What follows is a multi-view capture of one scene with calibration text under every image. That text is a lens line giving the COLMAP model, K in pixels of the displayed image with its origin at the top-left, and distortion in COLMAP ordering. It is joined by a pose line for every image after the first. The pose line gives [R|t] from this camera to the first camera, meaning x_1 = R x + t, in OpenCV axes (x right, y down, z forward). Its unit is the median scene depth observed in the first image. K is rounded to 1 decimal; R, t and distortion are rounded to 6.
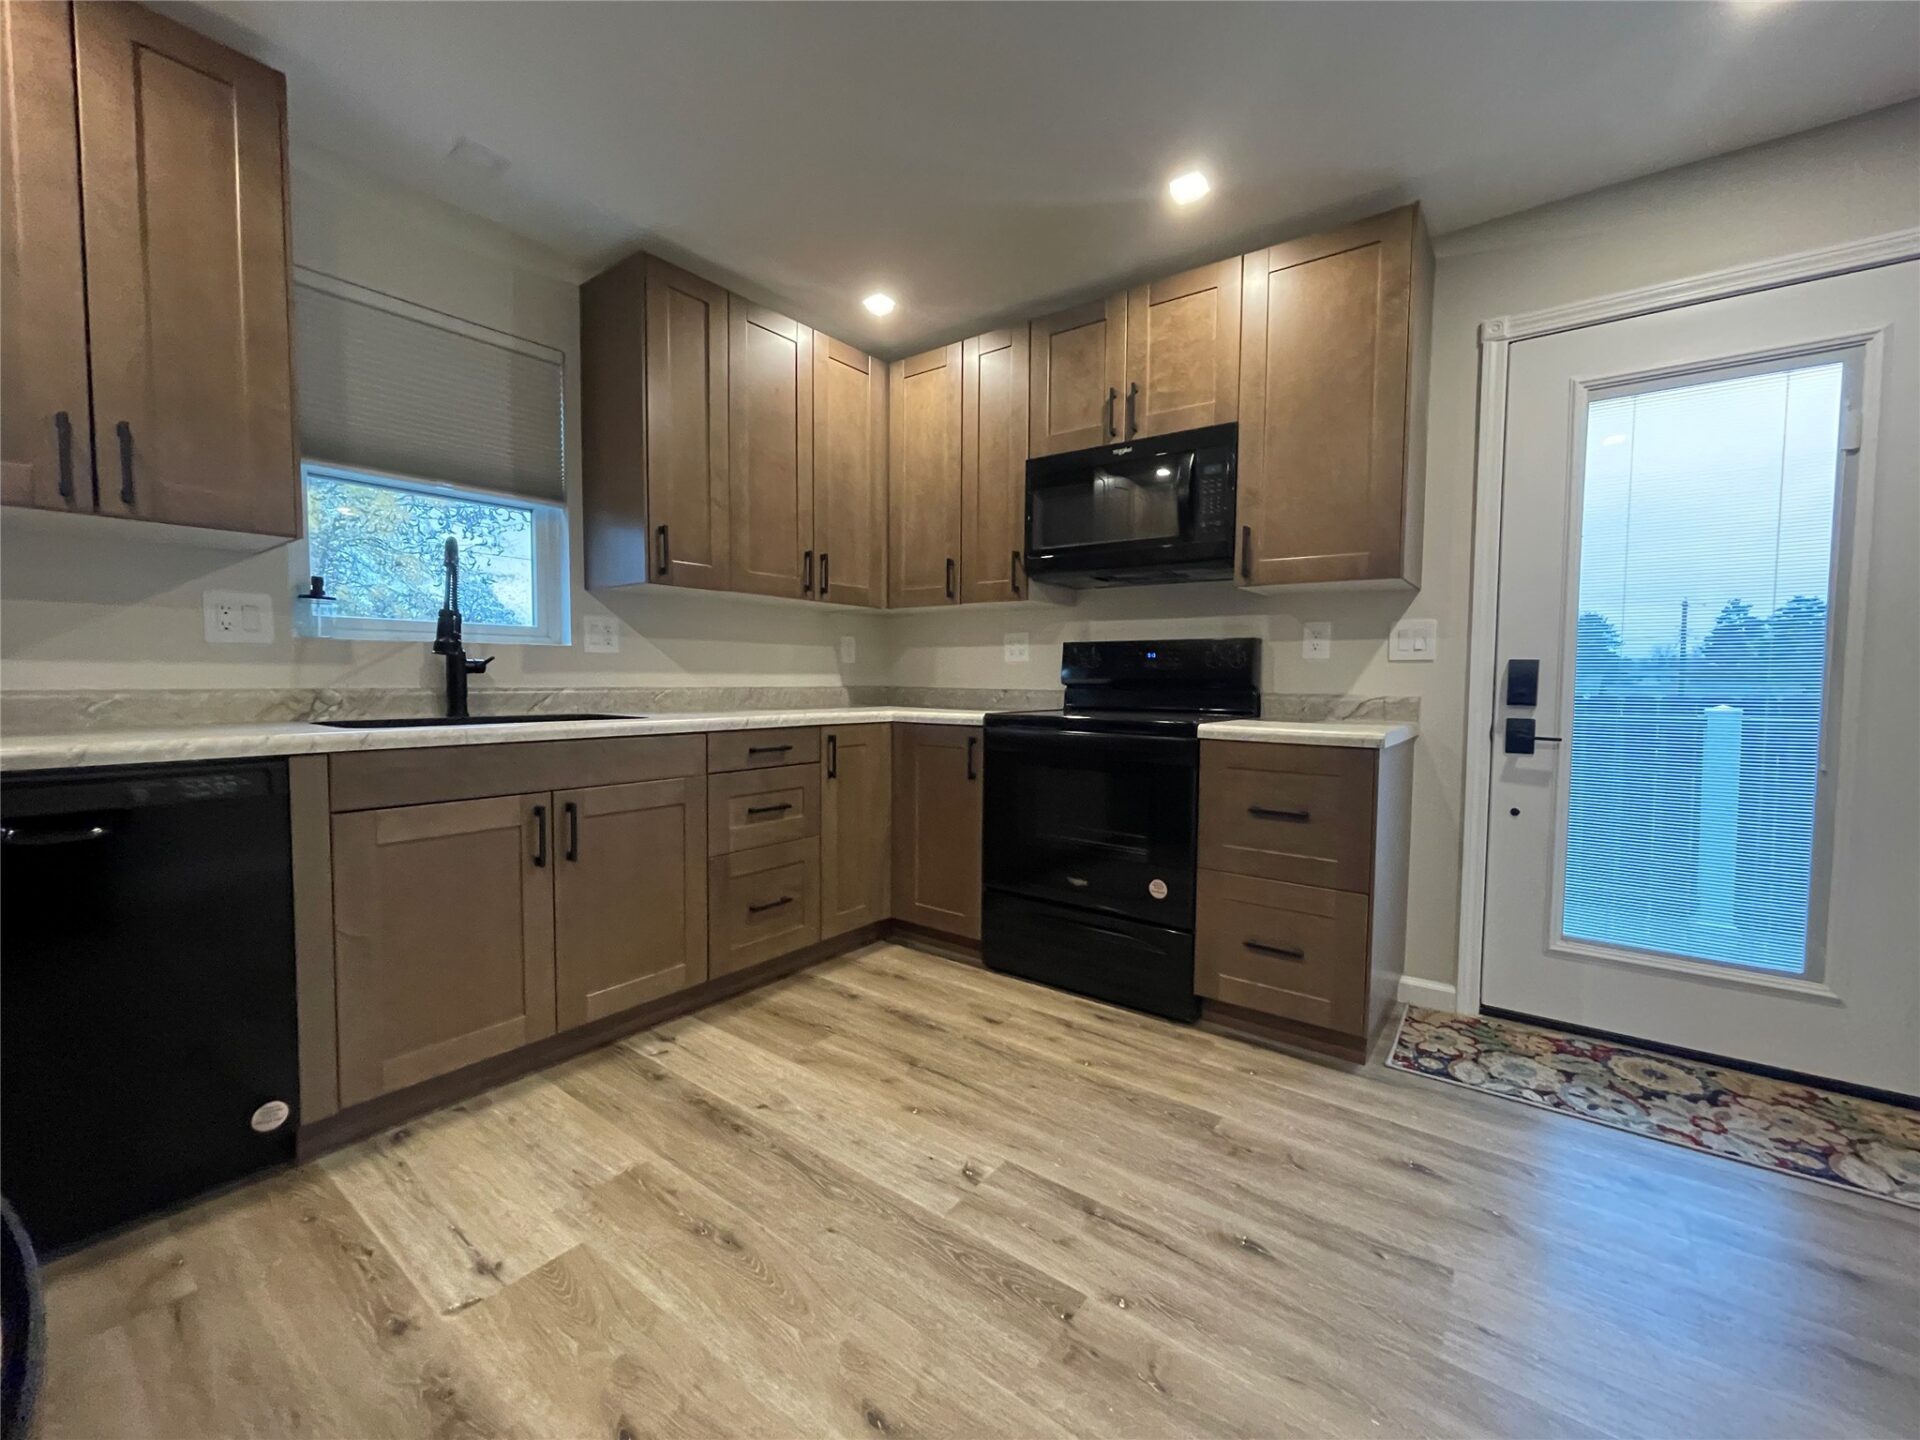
lens RADIAL K [[778.6, 0, 957.2], [0, 778.6, 719.5], [0, 0, 1]] dist [-0.004604, 0.000956]
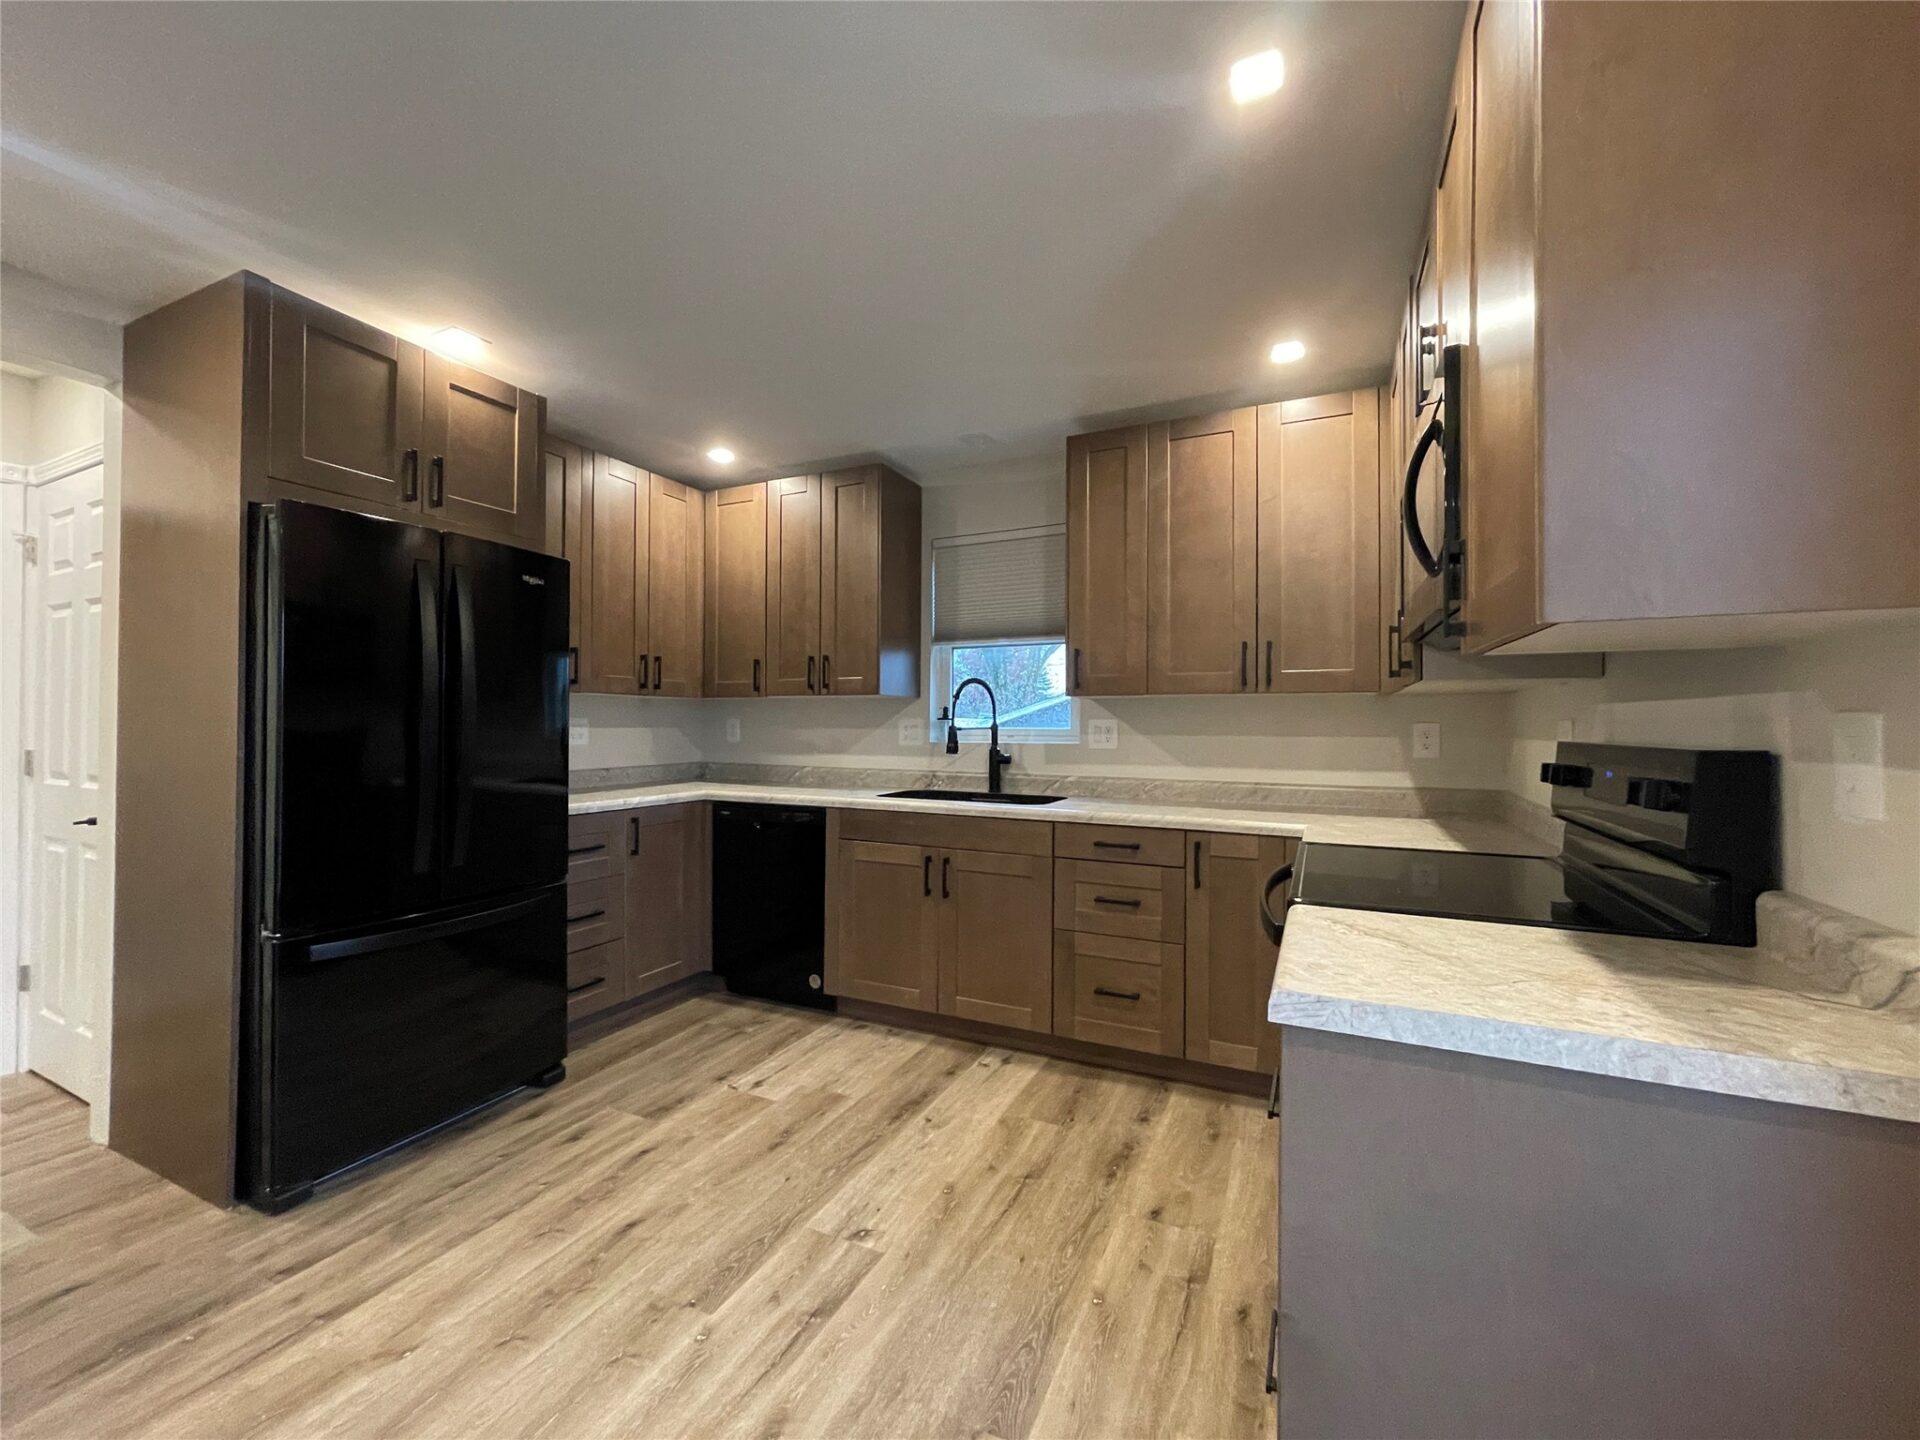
lens RADIAL K [[778.6, 0, 960.2], [0, 778.6, 719.0], [0, 0, 1]] dist [-0.004604, 0.000956]
pose [[0.211280, -0.013378, -0.977334, 0.890600], [-0.056788, 0.998049, -0.025938, -0.111456], [0.975775, 0.060981, 0.210108, 0.653887]]
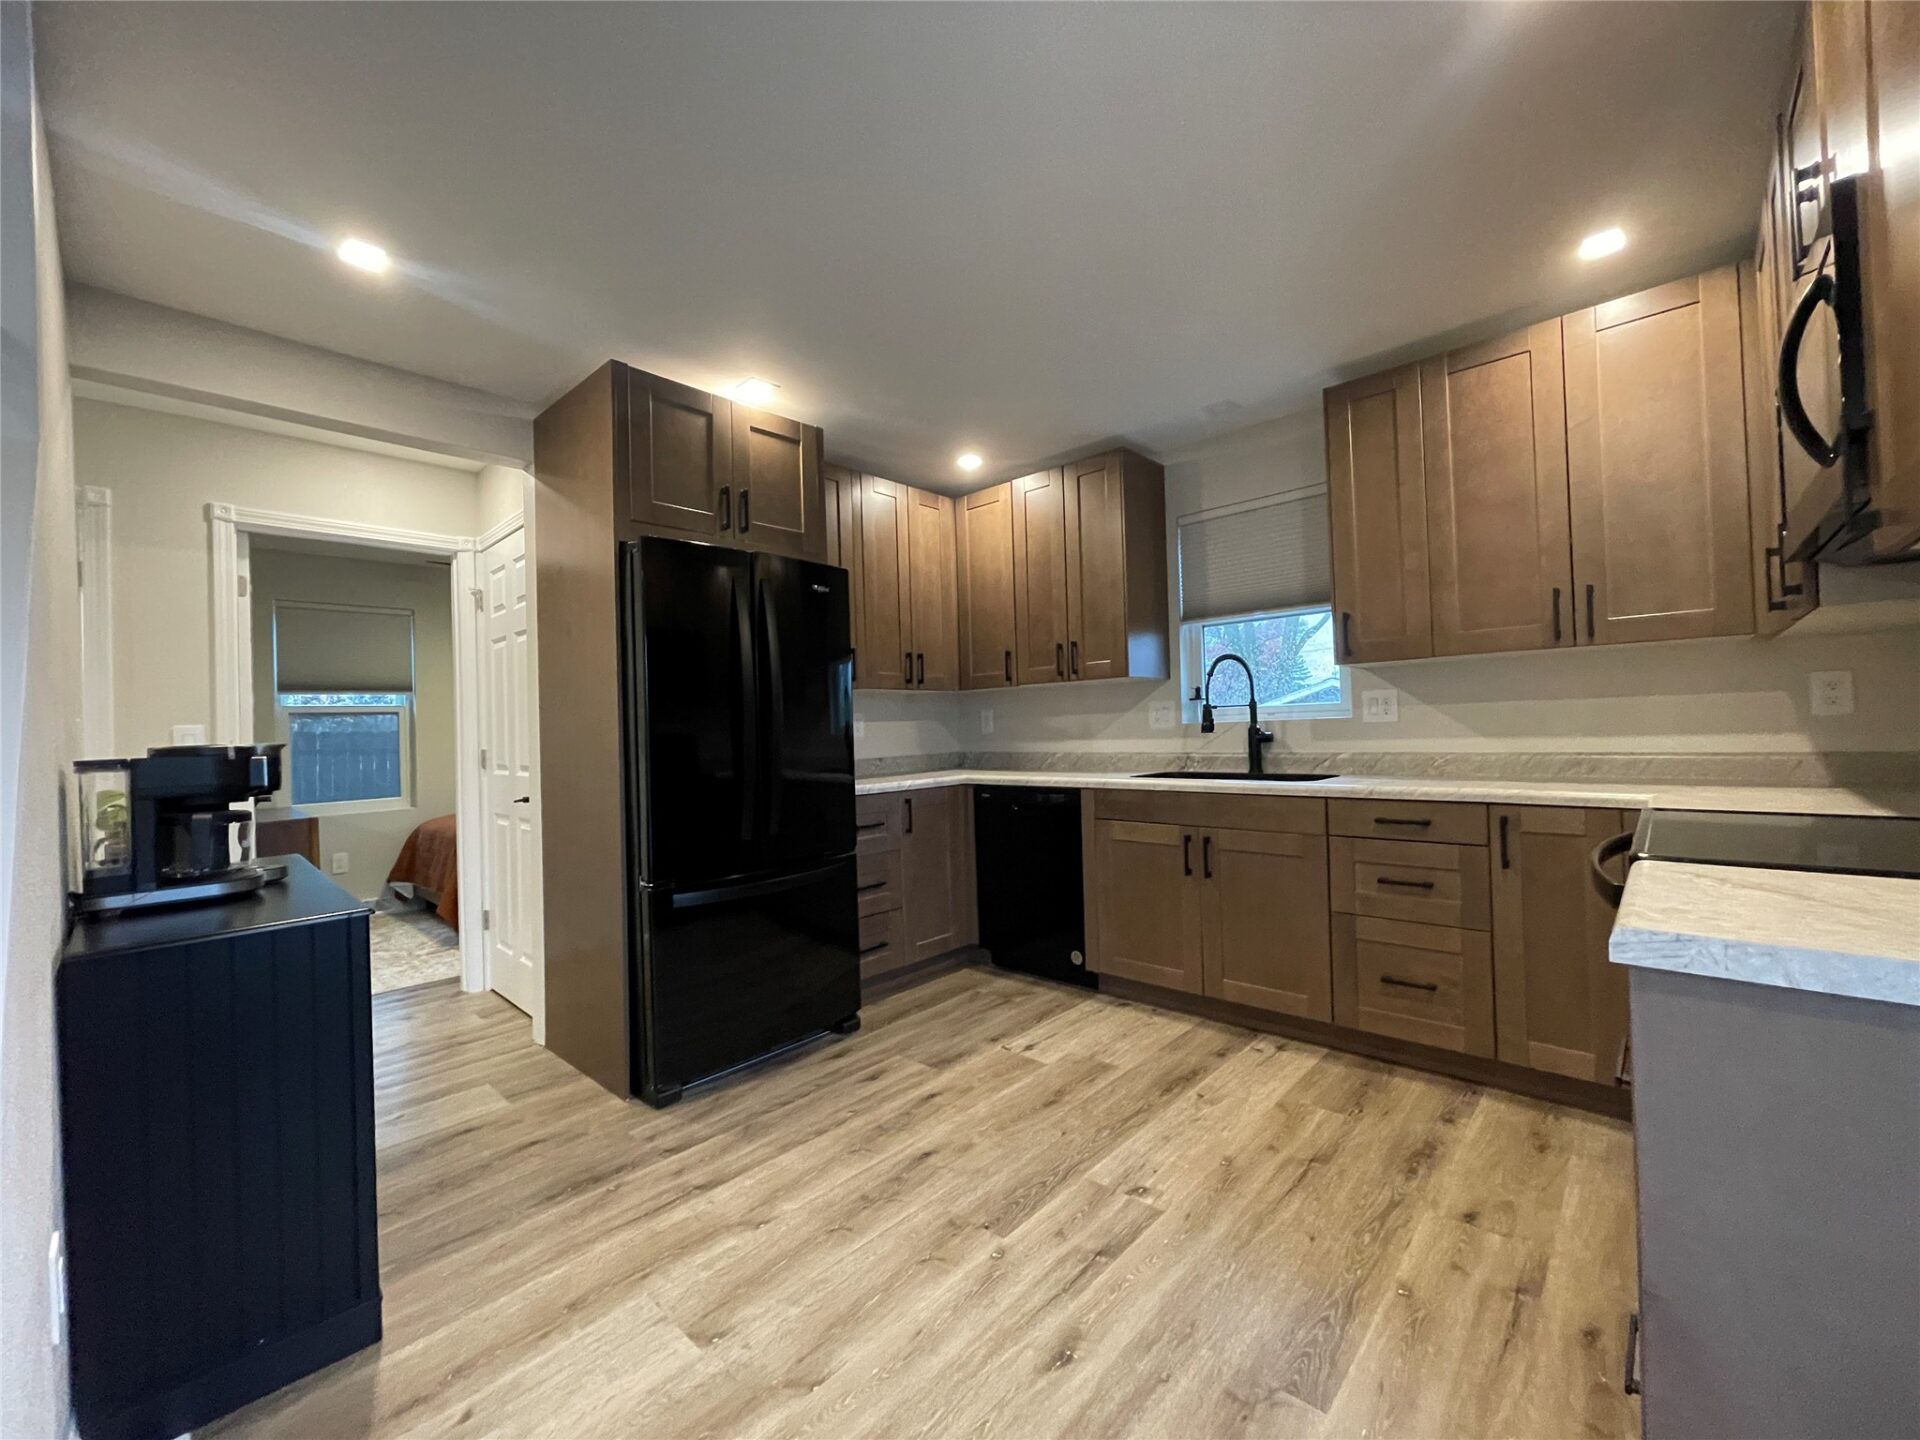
lens RADIAL K [[778.6, 0, 960.4], [0, 778.6, 719.1], [0, 0, 1]] dist [-0.004604, 0.000956]
pose [[-0.093239, -0.017906, -0.995483, 0.922431], [-0.024294, 0.999581, -0.015704, -0.072328], [0.995347, 0.022720, -0.093635, 0.630823]]
